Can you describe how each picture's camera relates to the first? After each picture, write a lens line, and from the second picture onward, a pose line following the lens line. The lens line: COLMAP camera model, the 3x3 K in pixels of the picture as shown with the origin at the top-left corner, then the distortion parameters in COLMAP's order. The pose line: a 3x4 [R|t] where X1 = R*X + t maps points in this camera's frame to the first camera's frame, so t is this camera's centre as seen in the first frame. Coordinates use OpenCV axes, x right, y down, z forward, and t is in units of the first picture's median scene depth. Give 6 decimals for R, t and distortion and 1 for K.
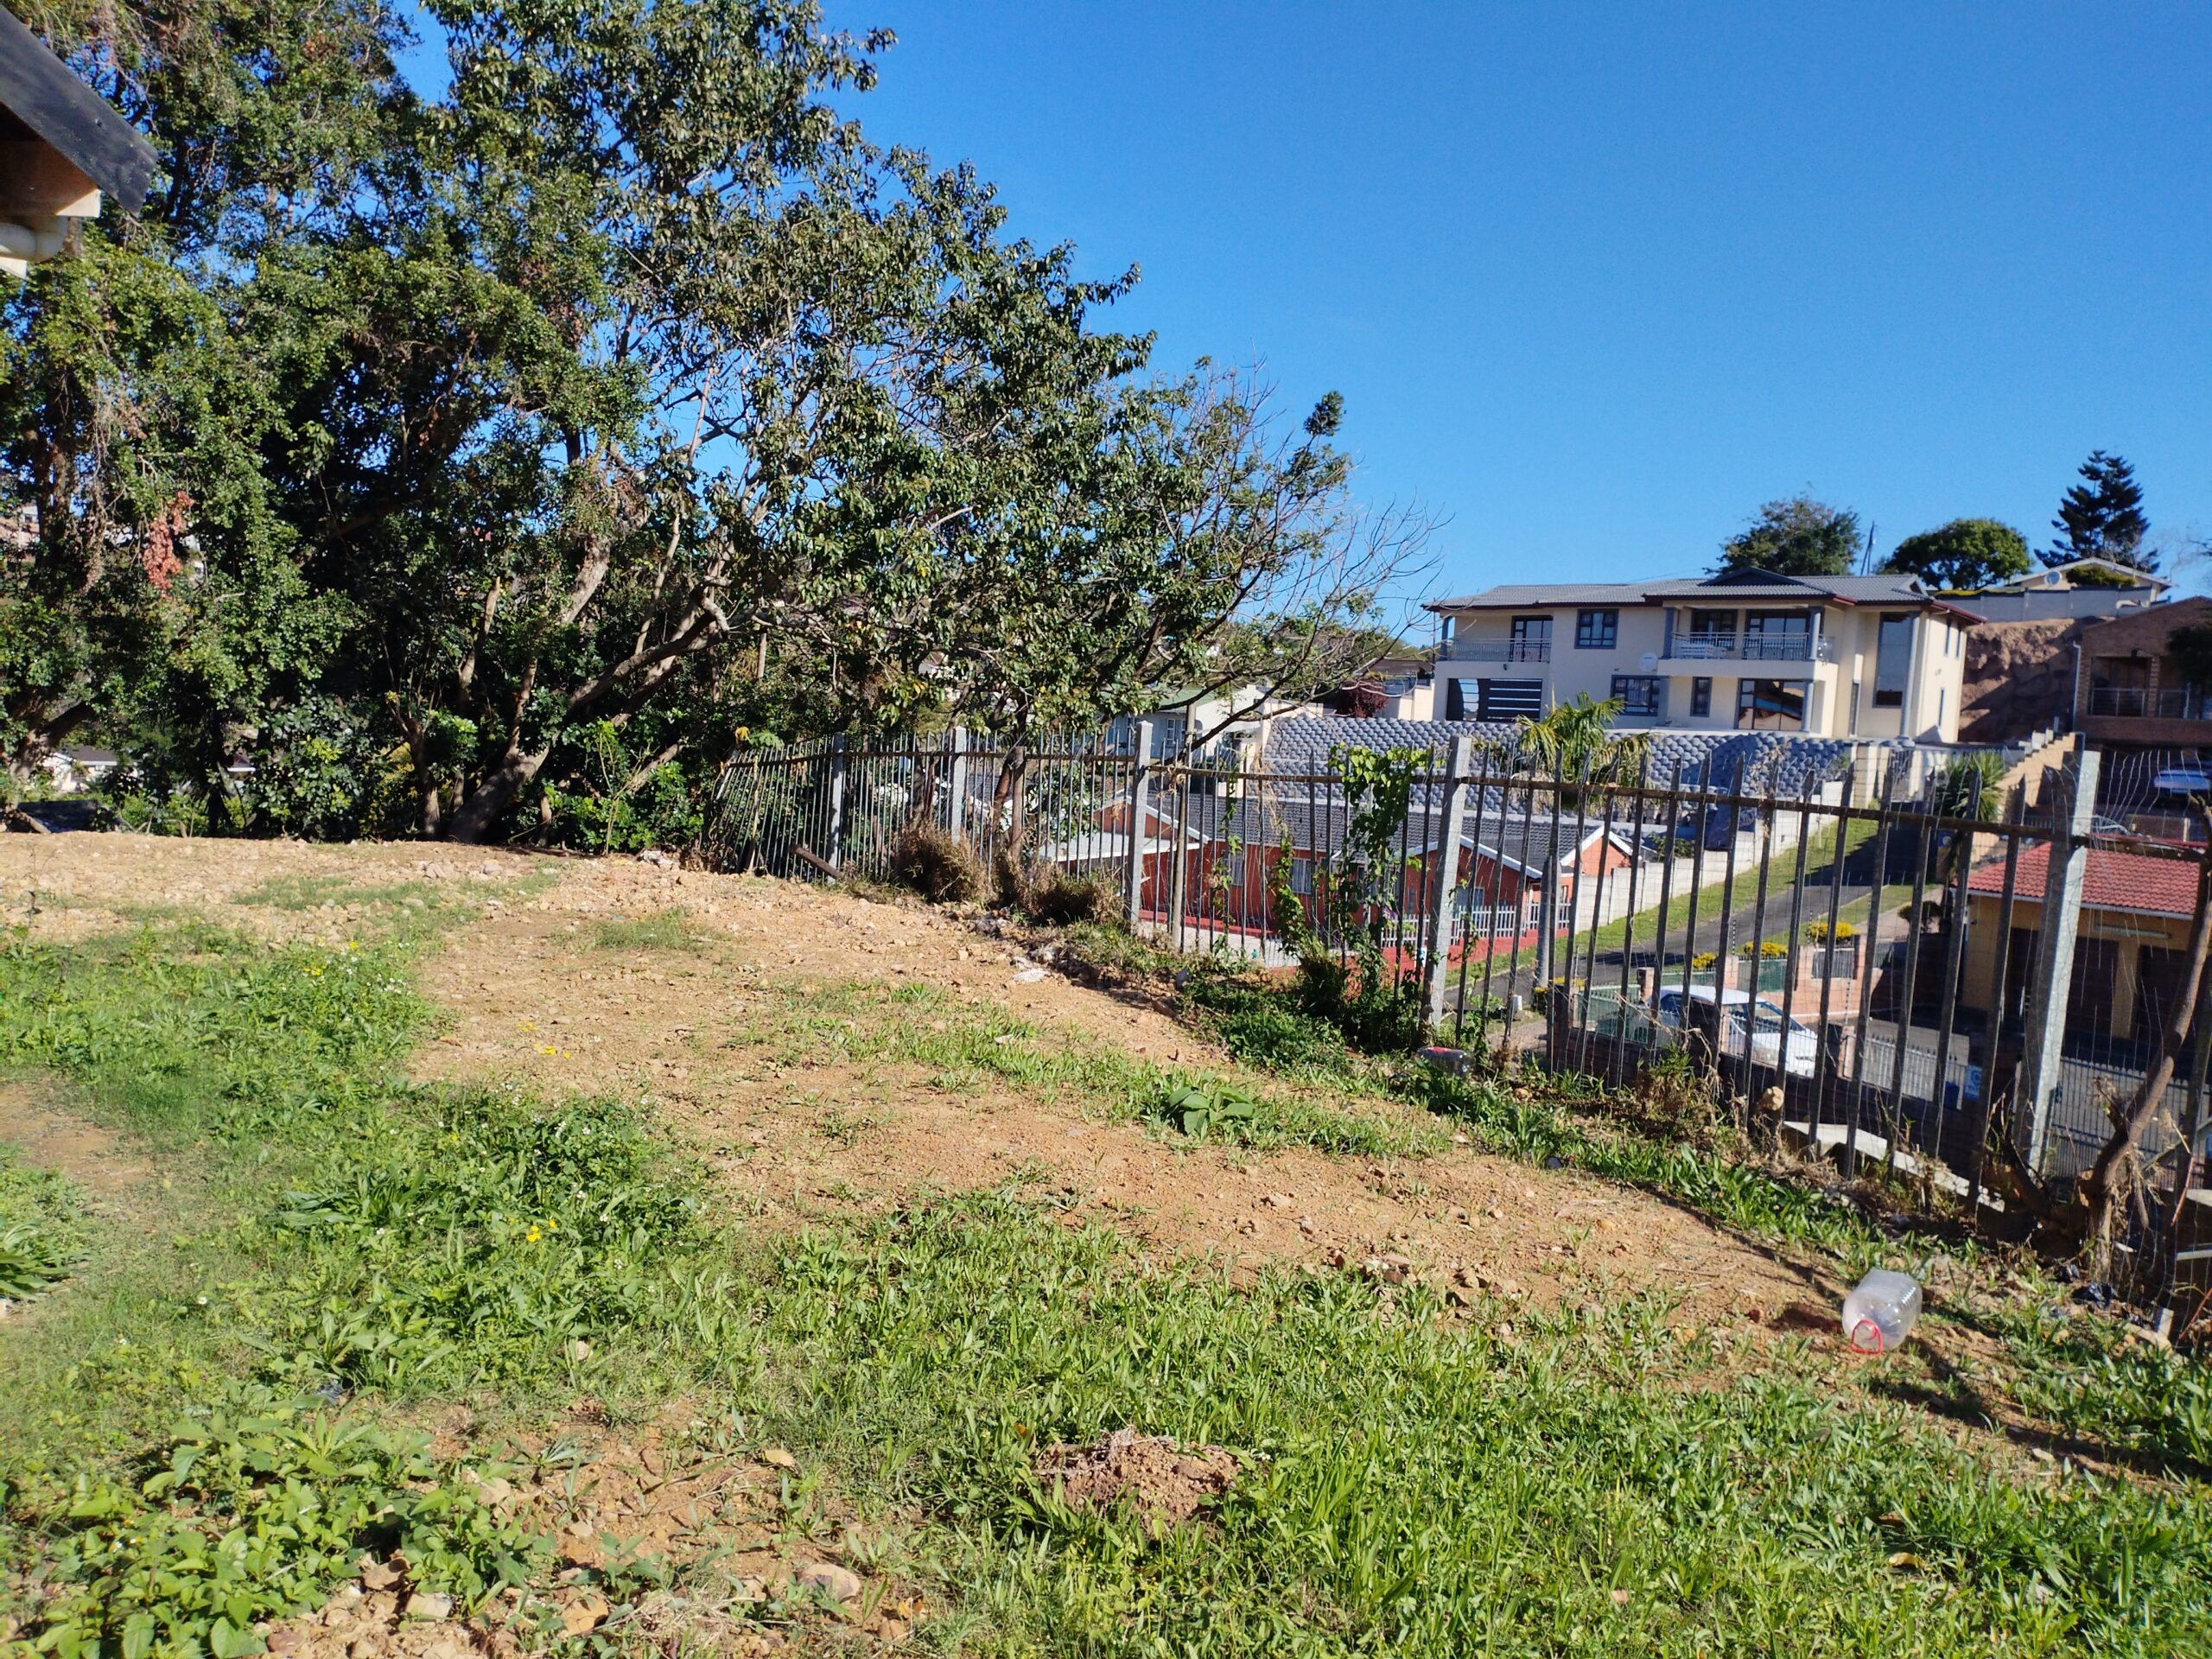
lens RADIAL K [[1650.7, 0, 1115.3], [0, 1650.7, 845.1], [0, 0, 1]] dist [0.072606, -0.087655]
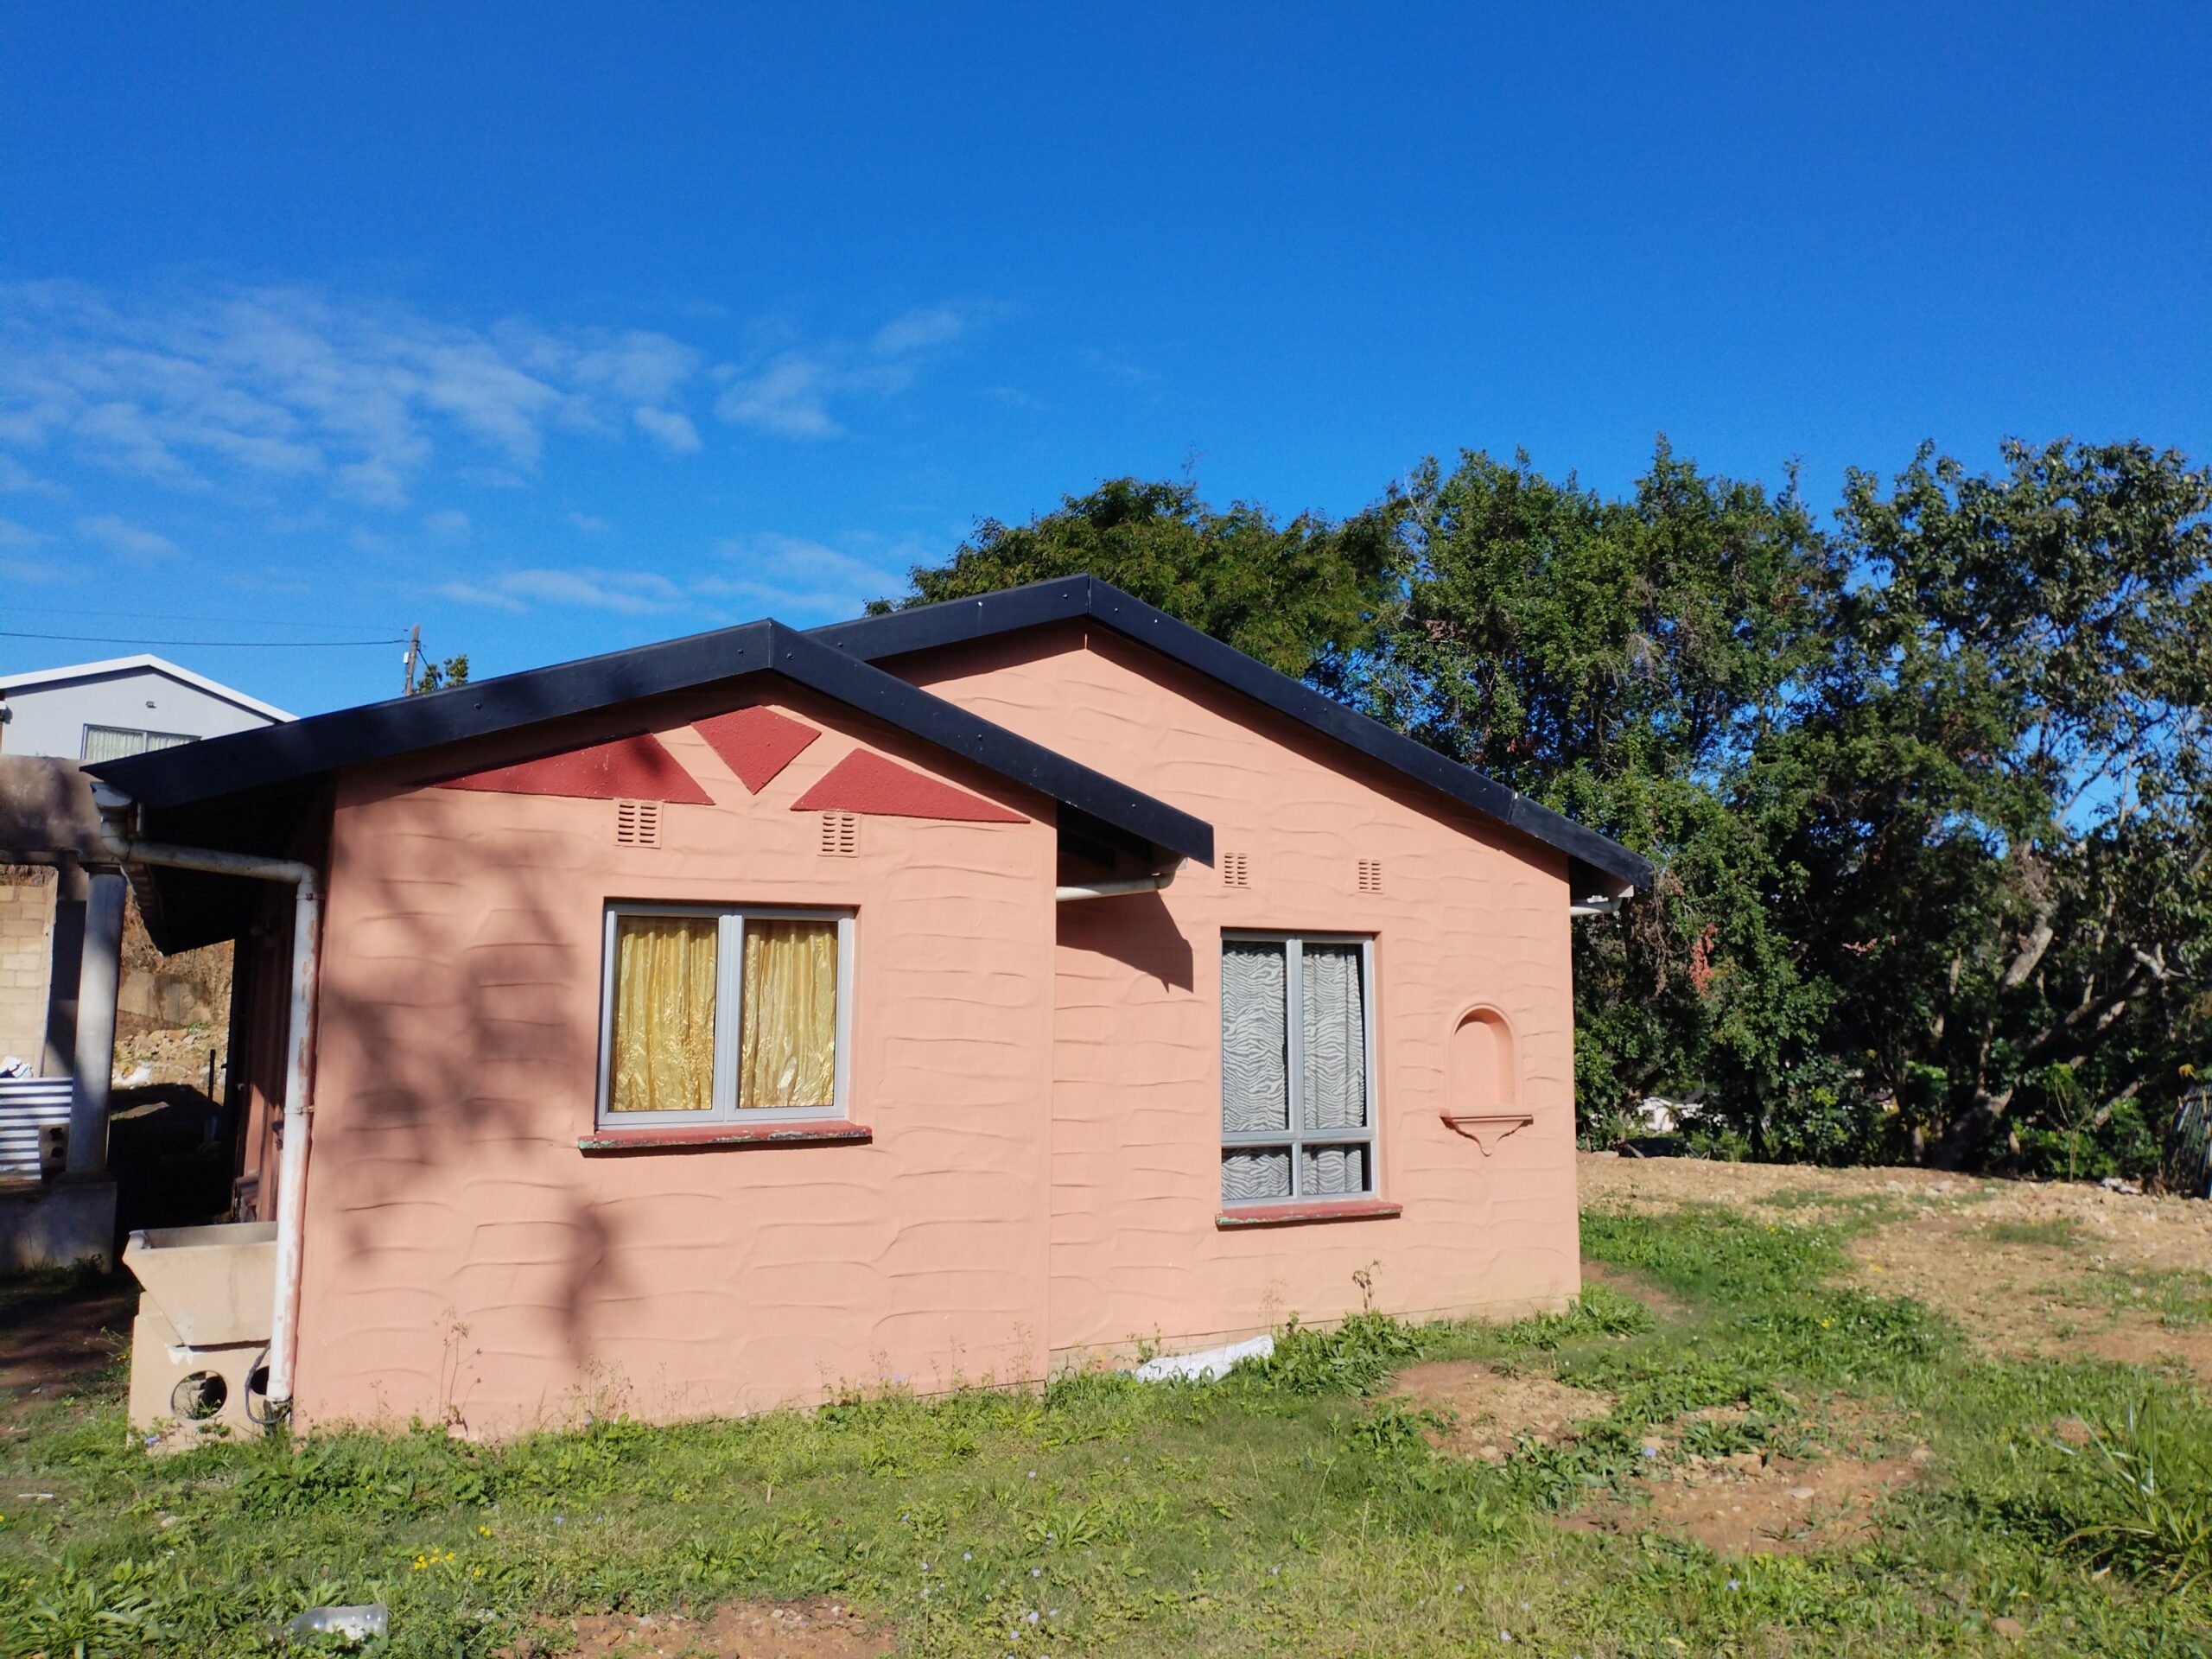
lens RADIAL K [[1650.7, 0, 1101.8], [0, 1650.7, 830.2], [0, 0, 1]] dist [0.072606, -0.087655]
pose [[0.635720, -0.148028, -0.757594, 0.193252], [-0.012363, 0.979362, -0.201734, 0.010360], [0.771821, 0.137612, 0.620770, -0.288783]]
